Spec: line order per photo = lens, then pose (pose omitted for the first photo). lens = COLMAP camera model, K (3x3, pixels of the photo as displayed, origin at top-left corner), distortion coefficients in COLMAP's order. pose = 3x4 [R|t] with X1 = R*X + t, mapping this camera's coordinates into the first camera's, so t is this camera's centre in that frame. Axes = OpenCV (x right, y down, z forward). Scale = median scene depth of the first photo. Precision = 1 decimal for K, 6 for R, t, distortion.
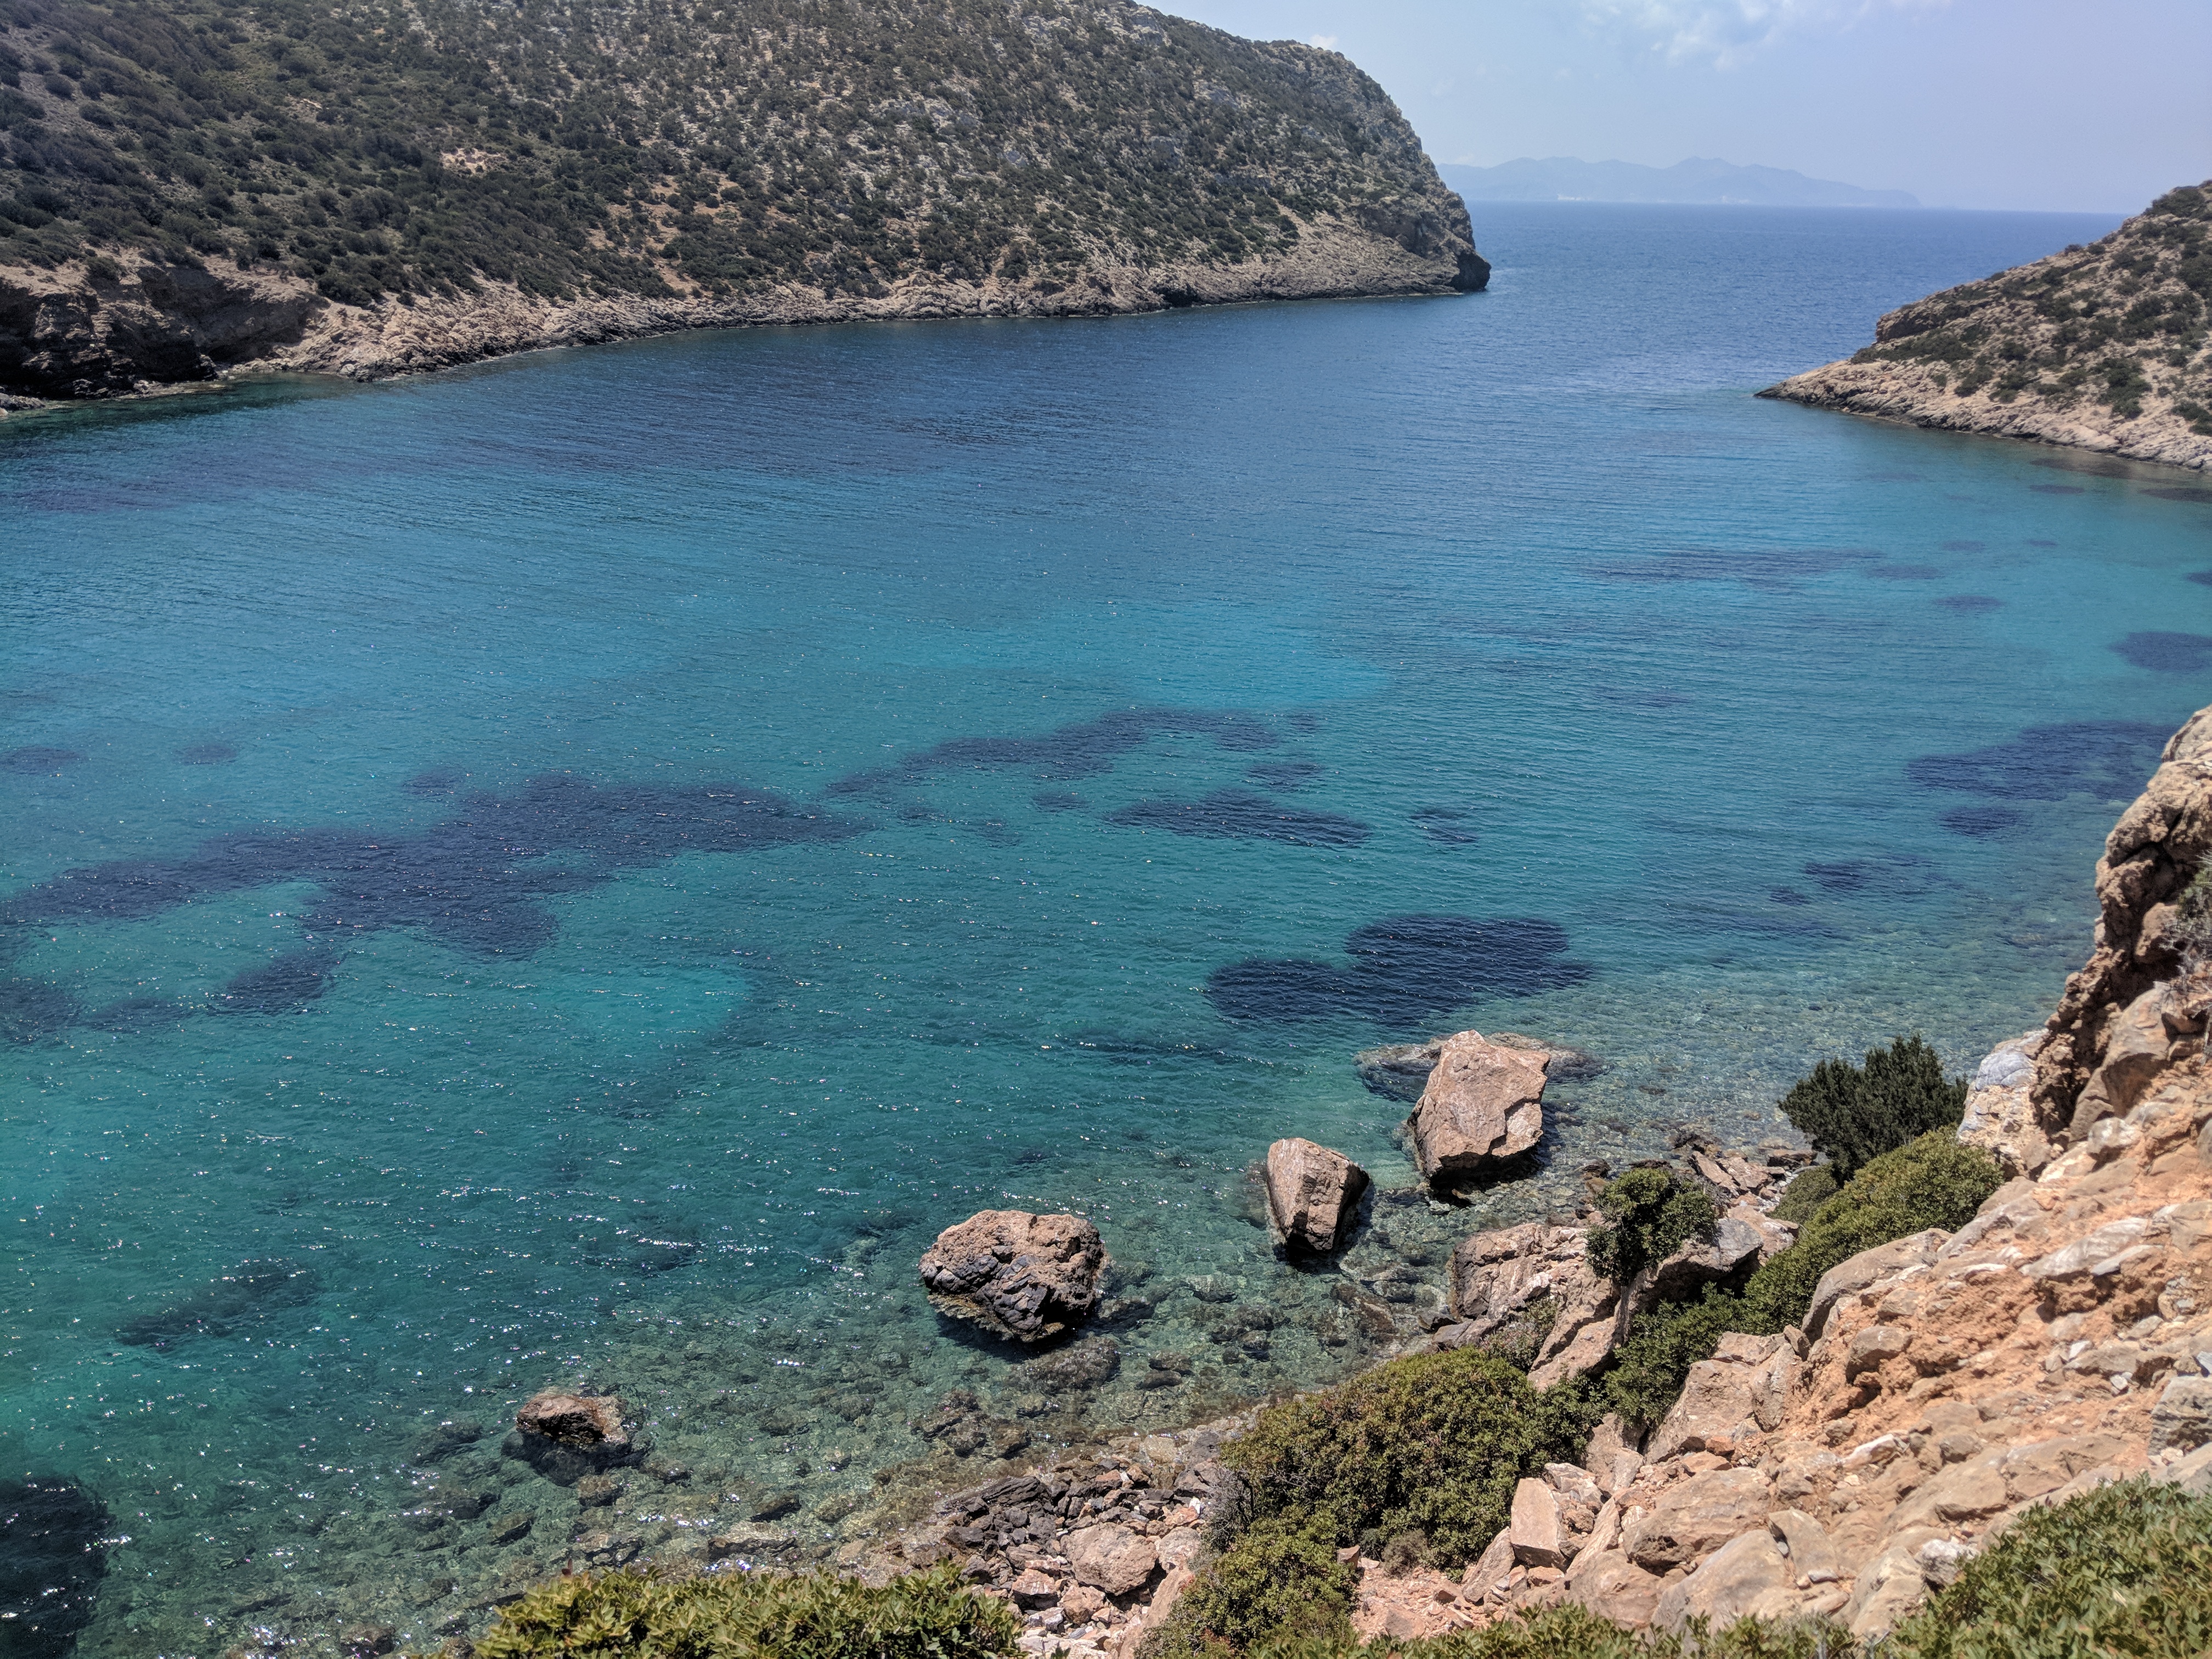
lens RADIAL K [[1758.1, 0, 1106.0], [0, 1758.1, 829.5], [0, 0, 1]] dist [0.065002, -0.118042]
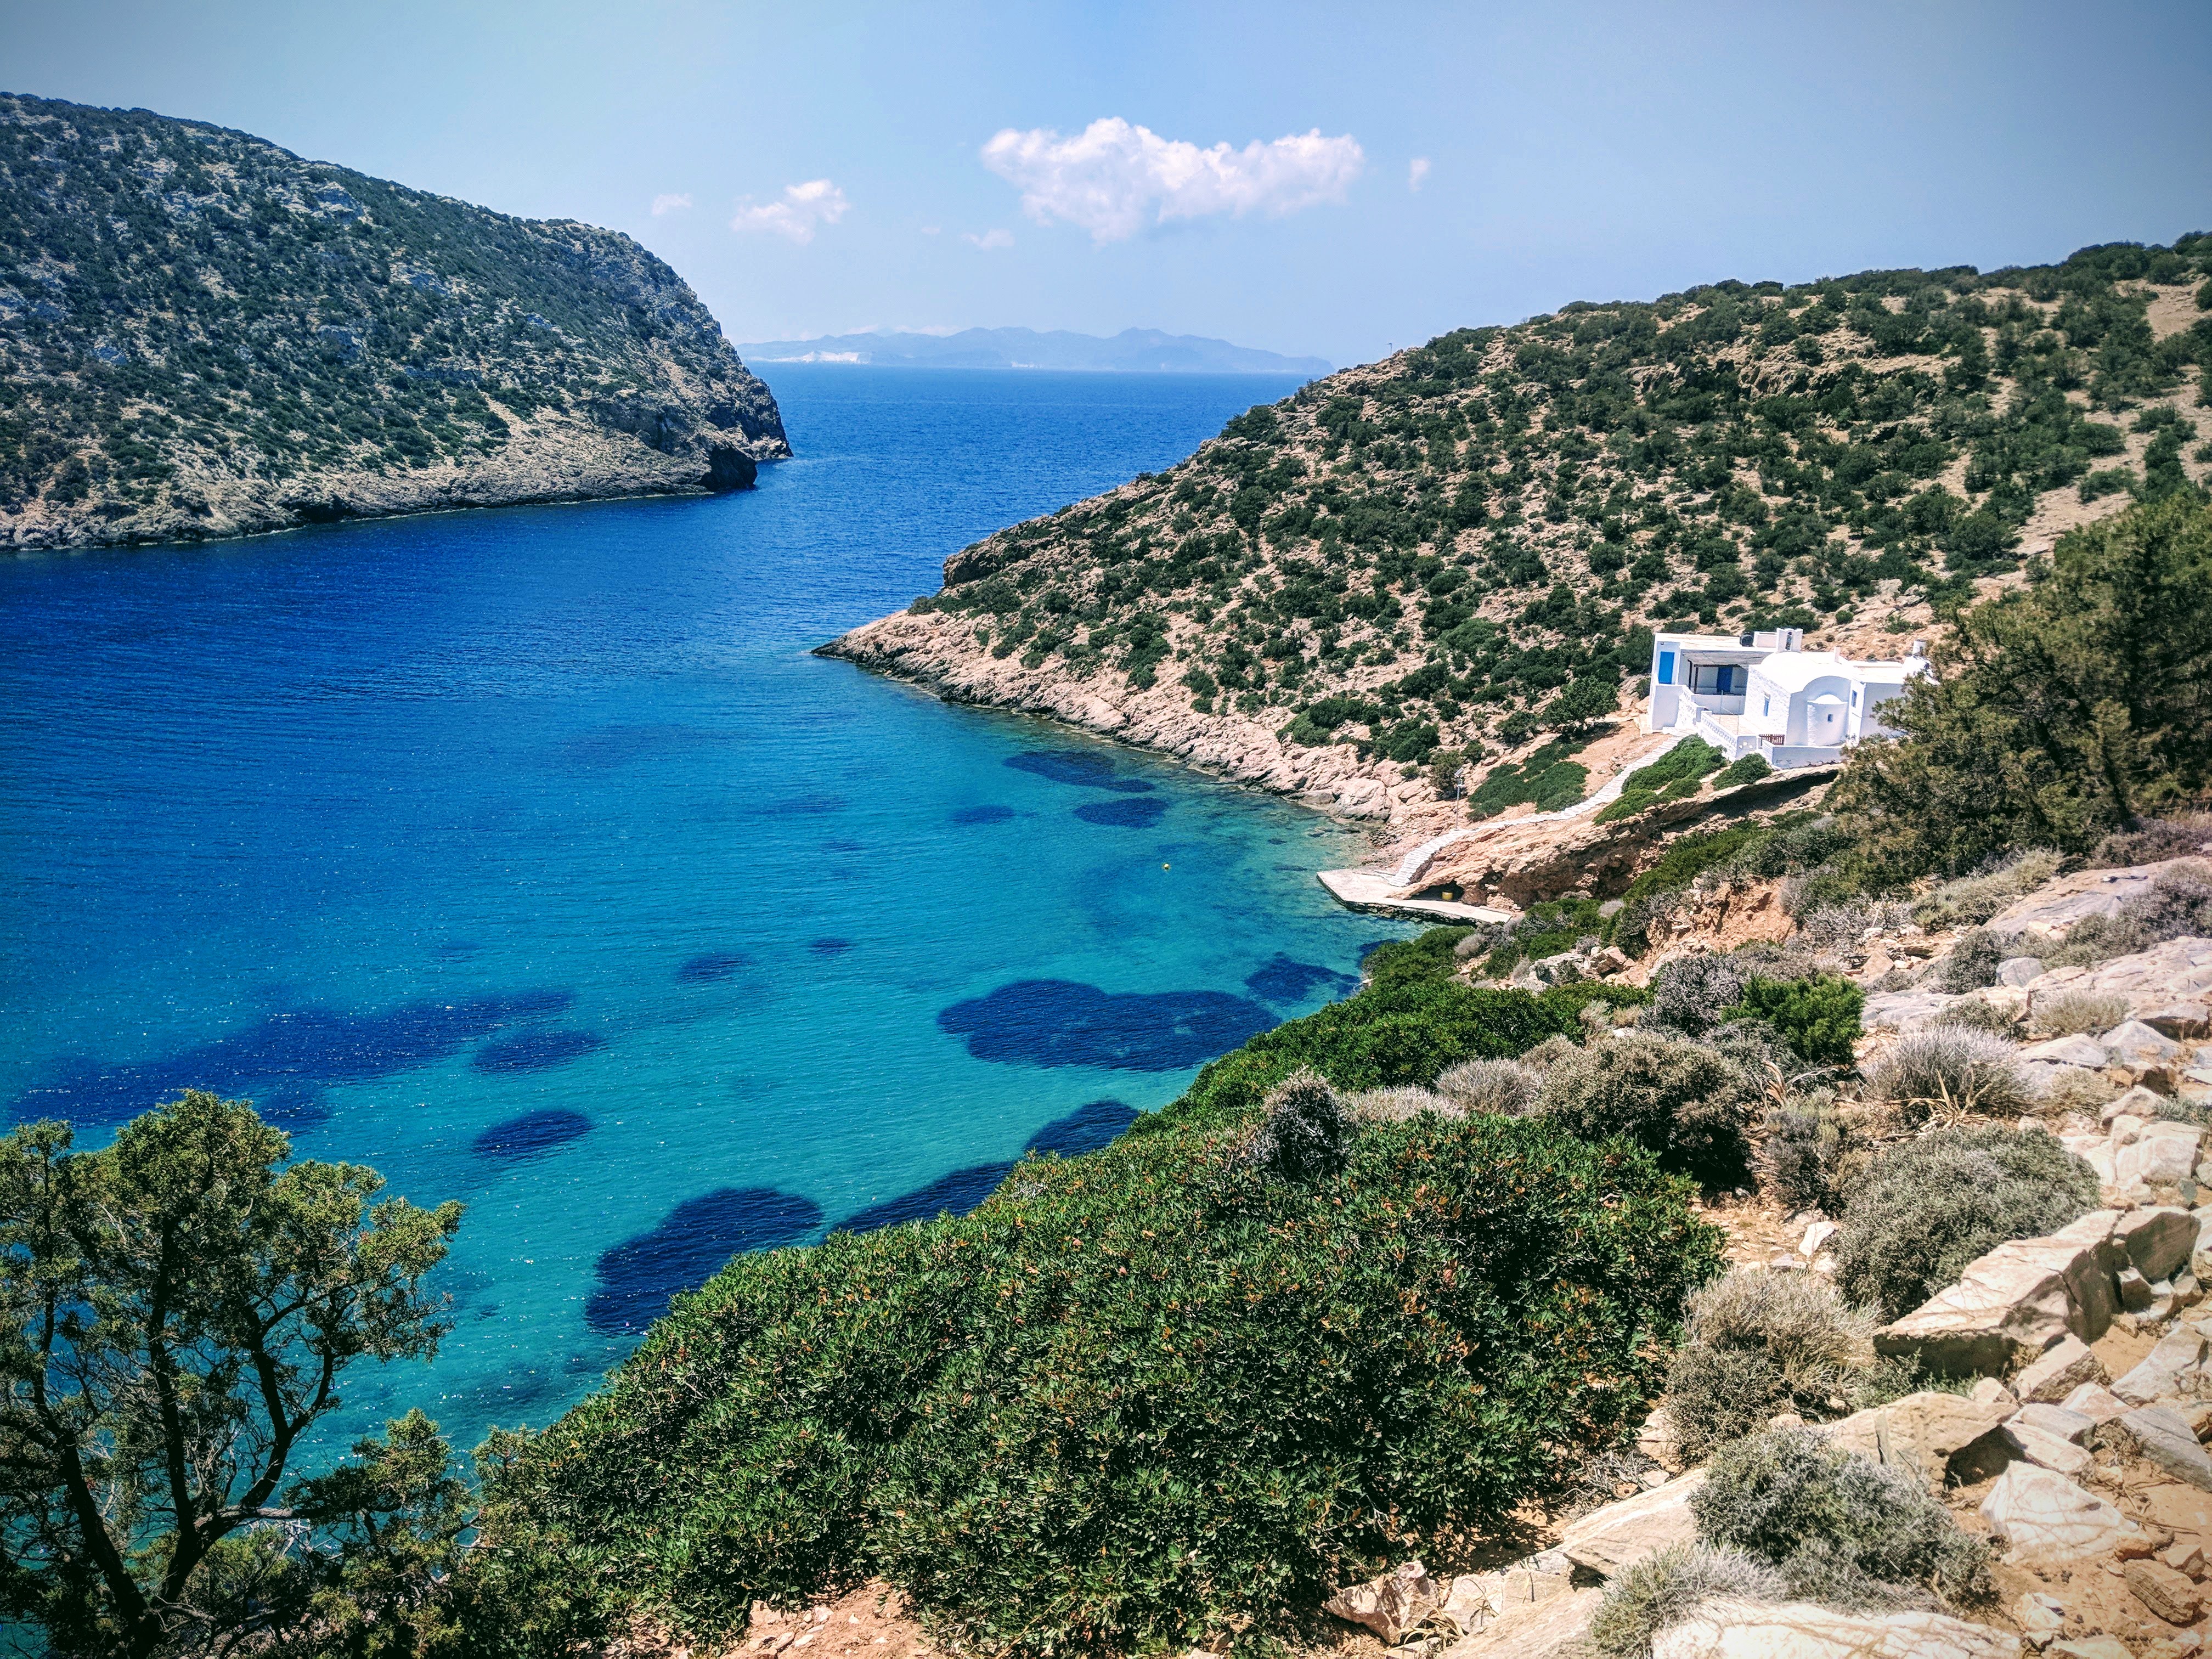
lens RADIAL K [[1744.5, 0, 1106.0], [0, 1744.5, 829.5], [0, 0, 1]] dist [0.085297, -0.158981]
pose [[0.960424, -0.074642, 0.268356, 0.173779], [0.096461, 0.992939, -0.069044, -0.056938], [-0.261308, 0.092197, 0.960842, 0.103565]]
